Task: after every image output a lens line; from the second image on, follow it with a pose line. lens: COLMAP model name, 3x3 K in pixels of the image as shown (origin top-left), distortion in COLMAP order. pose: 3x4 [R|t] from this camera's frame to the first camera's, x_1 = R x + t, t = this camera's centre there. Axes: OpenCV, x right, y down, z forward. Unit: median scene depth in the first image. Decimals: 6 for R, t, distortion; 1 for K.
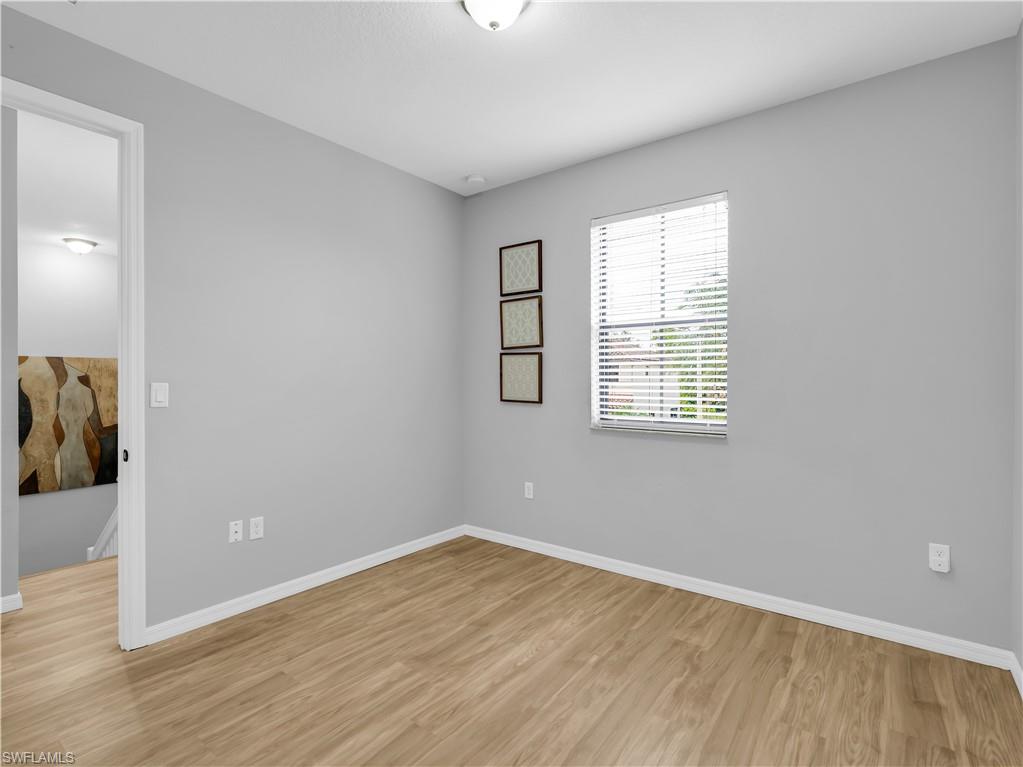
lens RADIAL K [[520.1, 0, 508.3], [0, 520.1, 383.1], [0, 0, 1]] dist [-0.001784, 0.002006]
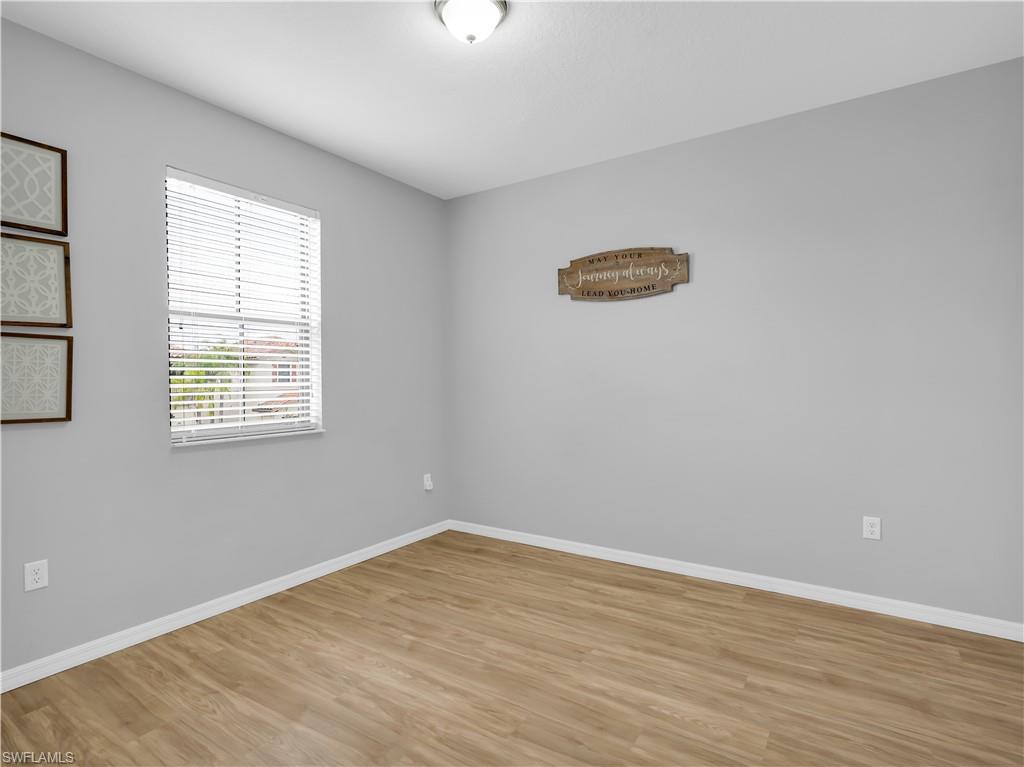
lens RADIAL K [[497.9, 0, 512.0], [0, 497.9, 383.5], [0, 0, 1]] dist [-0.000908, 0.000580]
pose [[-0.041942, -0.008366, 0.999085, -0.736200], [0.013579, 0.999868, 0.008943, -0.003316], [-0.999028, 0.013942, -0.041823, 0.689502]]
